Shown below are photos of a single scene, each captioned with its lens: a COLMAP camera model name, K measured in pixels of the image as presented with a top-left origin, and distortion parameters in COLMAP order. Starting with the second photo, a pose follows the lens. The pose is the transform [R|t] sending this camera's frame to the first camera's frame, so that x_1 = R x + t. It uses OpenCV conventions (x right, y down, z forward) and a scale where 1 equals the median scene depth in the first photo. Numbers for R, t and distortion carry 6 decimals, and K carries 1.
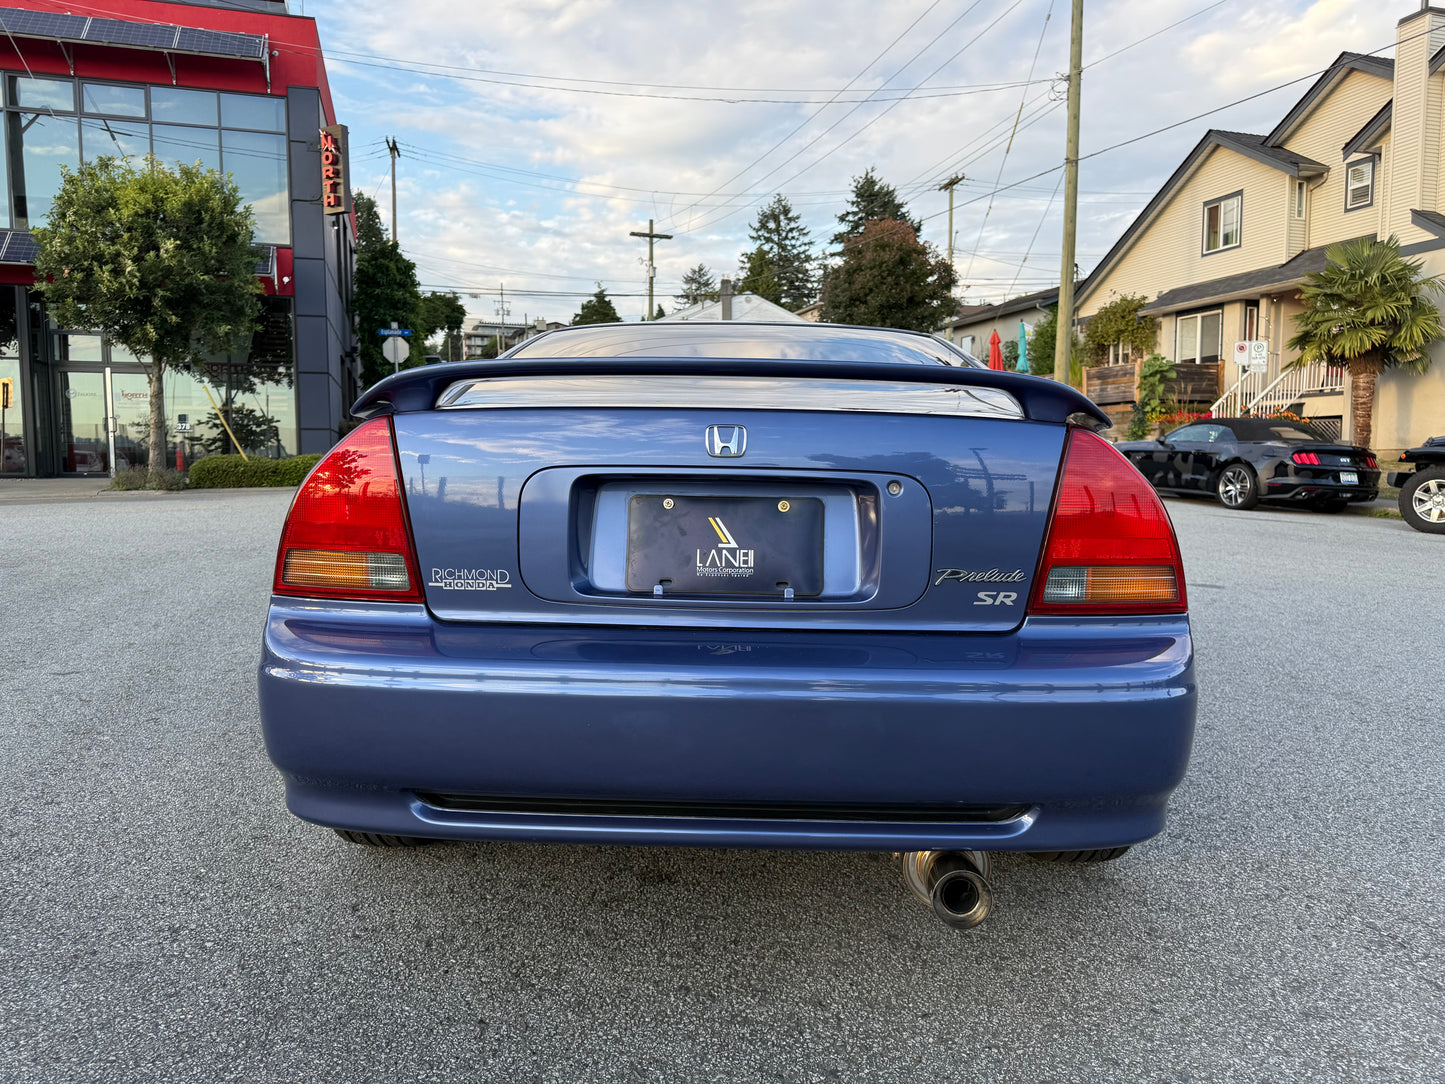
lens RADIAL K [[1030.8, 0, 733.4], [0, 1030.8, 545.0], [0, 0, 1]] dist [0.027479, -0.031329]
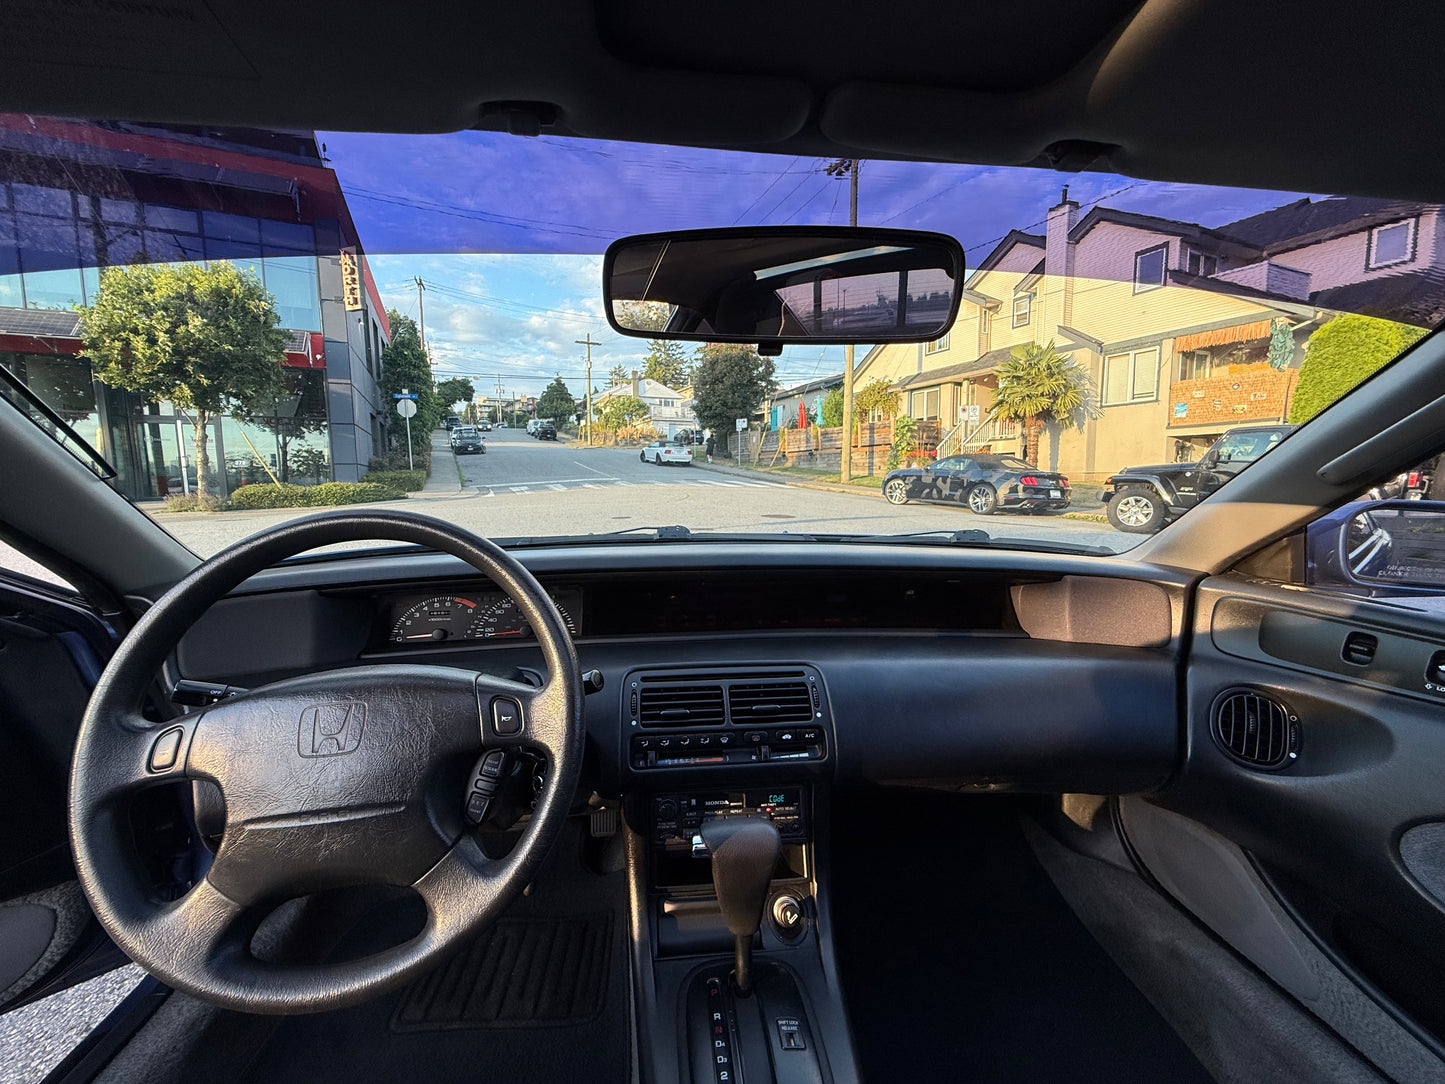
lens RADIAL K [[580.4, 0, 715.9], [0, 580.4, 537.9], [0, 0, 1]] dist [0.003207, 0.000626]
pose [[0.991719, -0.022370, 0.126466, -0.005648], [0.019649, 0.999549, 0.022723, -0.019893], [-0.126918, -0.020050, 0.991711, 0.150511]]
